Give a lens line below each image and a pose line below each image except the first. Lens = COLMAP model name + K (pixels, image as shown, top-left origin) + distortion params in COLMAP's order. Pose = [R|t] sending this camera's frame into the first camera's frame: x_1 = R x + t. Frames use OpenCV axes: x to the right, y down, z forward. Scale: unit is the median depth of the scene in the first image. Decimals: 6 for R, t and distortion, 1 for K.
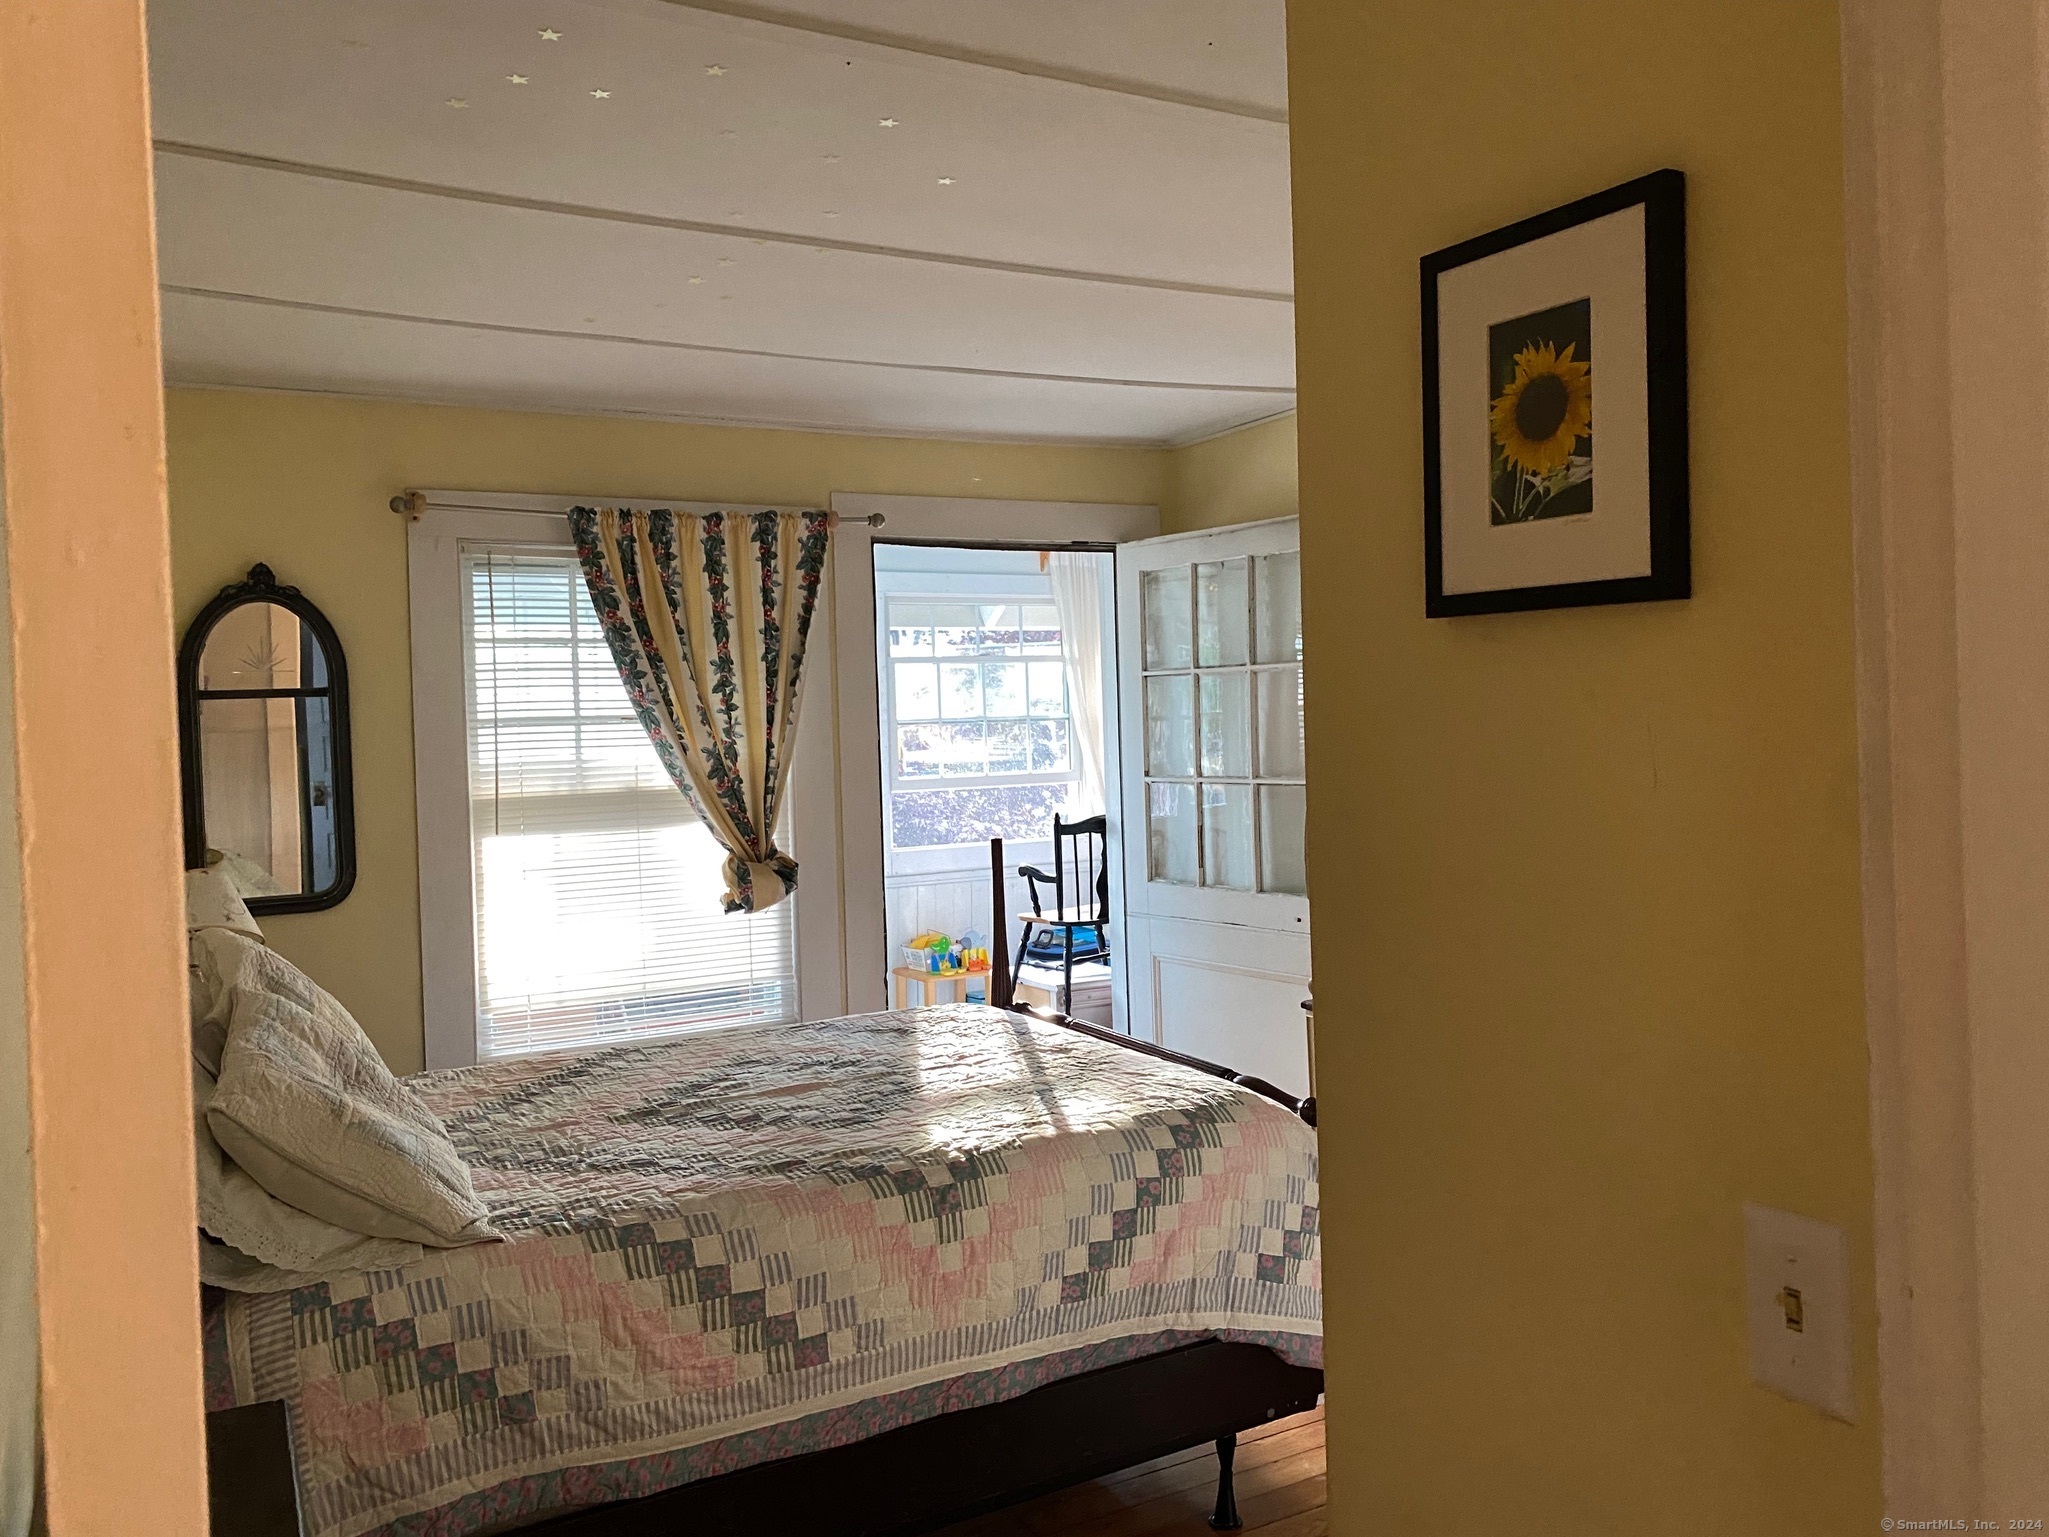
lens RADIAL K [[1530.3, 0, 1024.5], [0, 1530.3, 768.5], [0, 0, 1]] dist [-0.001530, -0.004093]
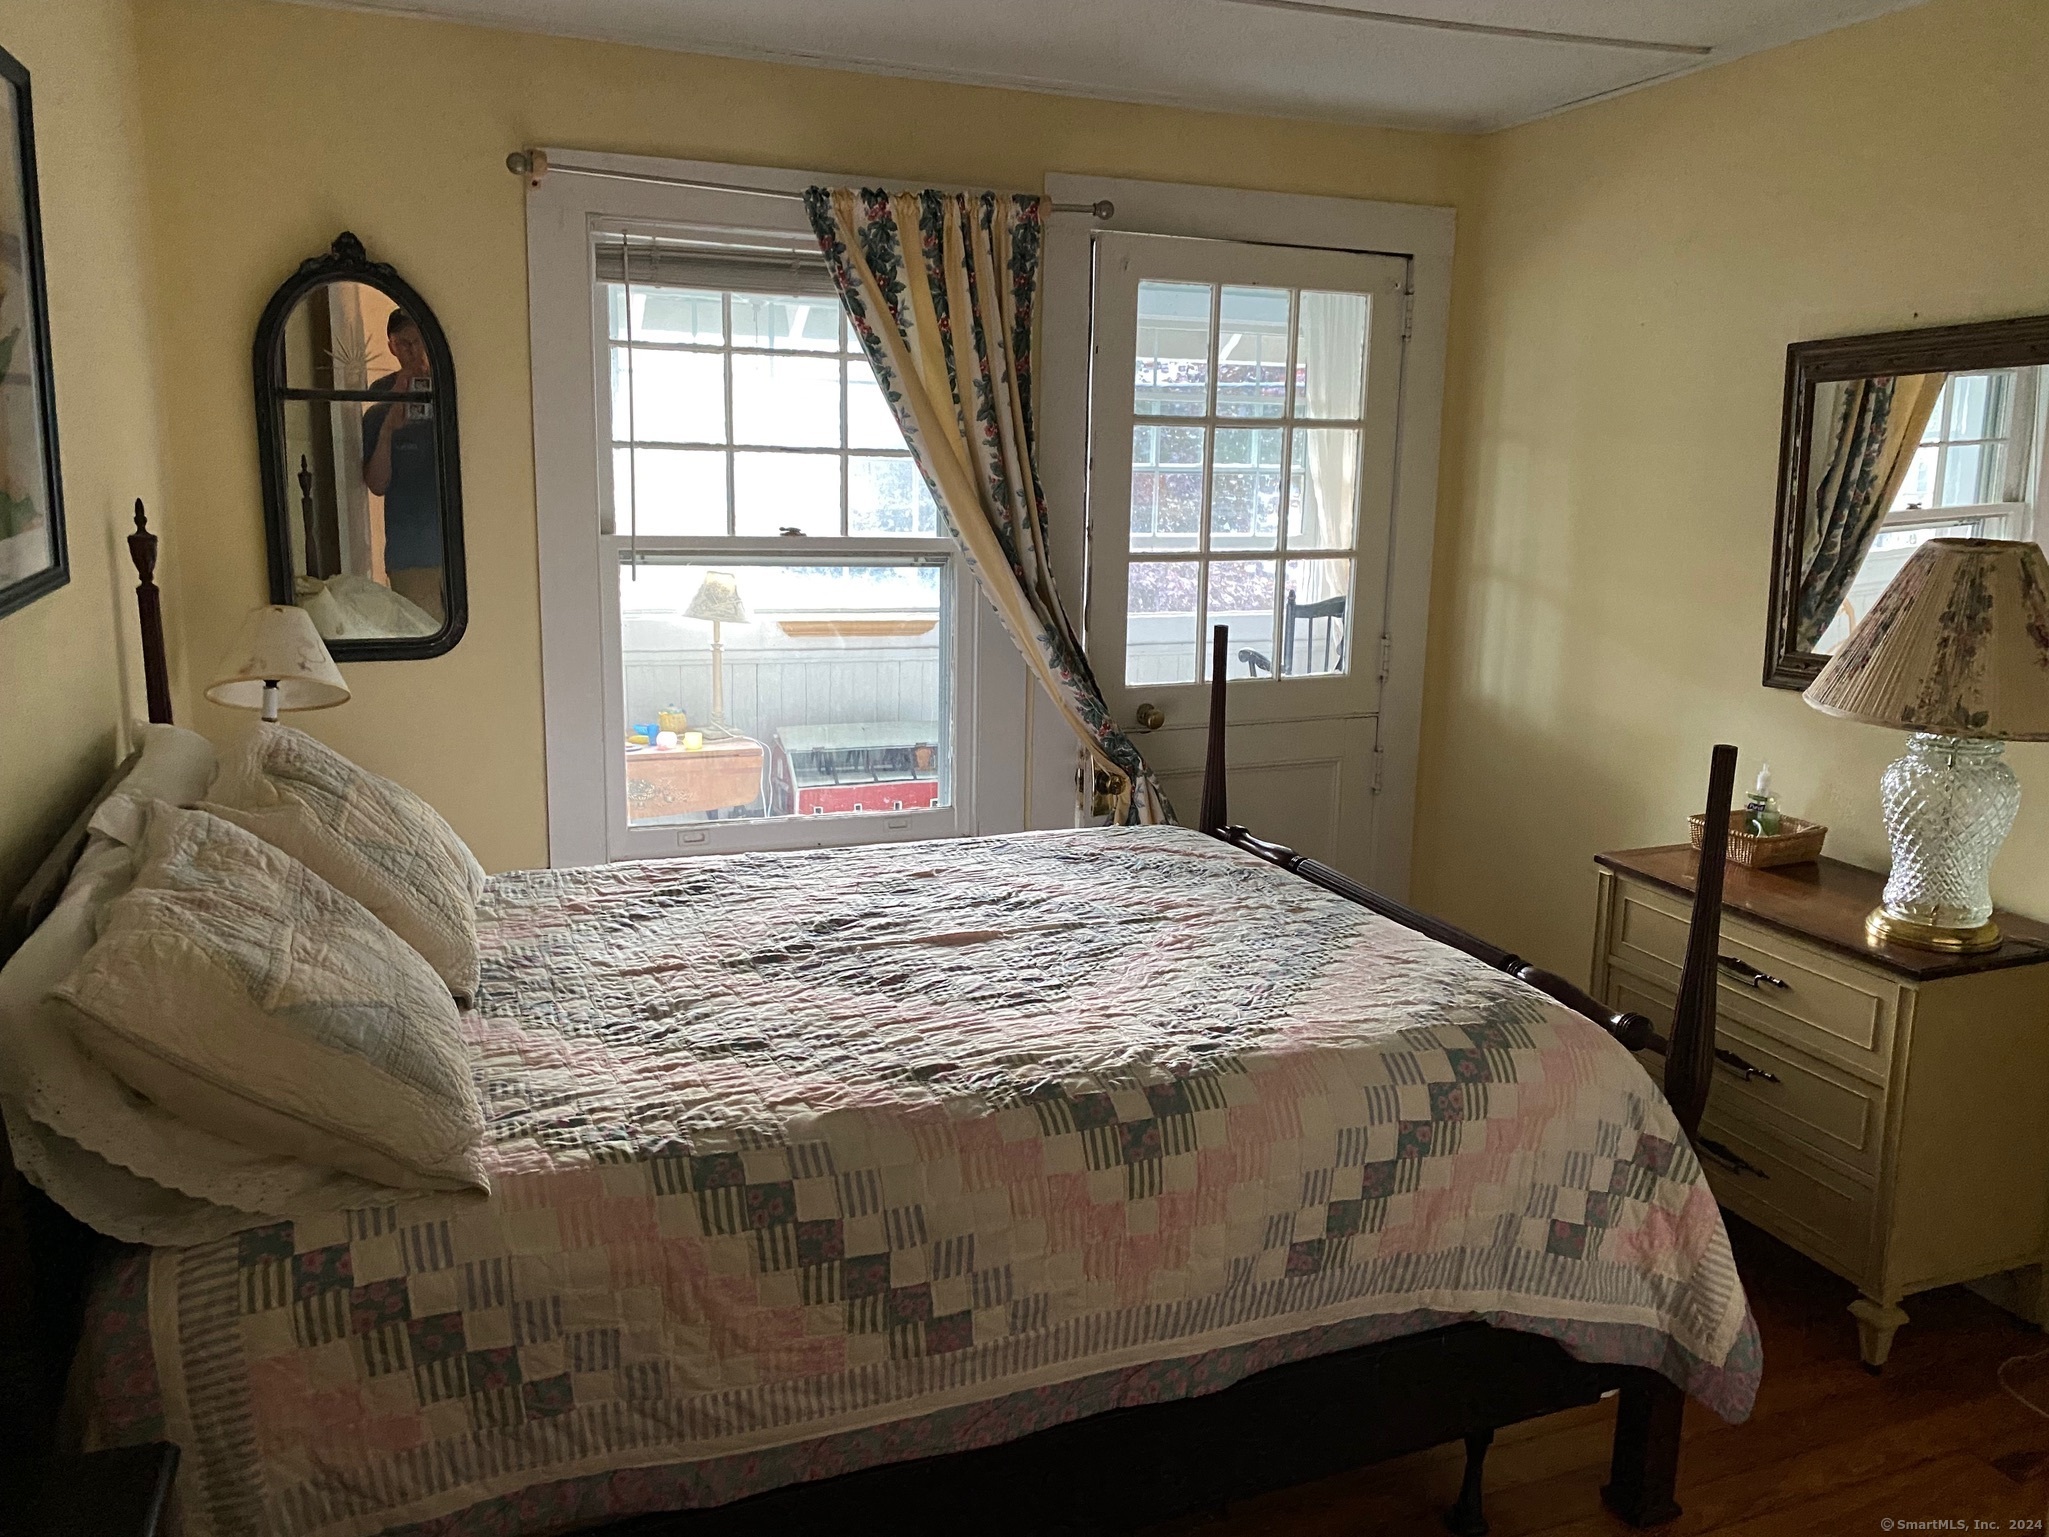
lens RADIAL K [[1582.9, 0, 1046.3], [0, 1582.9, 767.4], [0, 0, 1]] dist [0.091263, -0.132495]
pose [[0.991453, 0.071085, -0.109401, -0.027485], [-0.053081, 0.985774, 0.159474, -0.016323], [0.119181, -0.152304, 0.981122, 0.289507]]
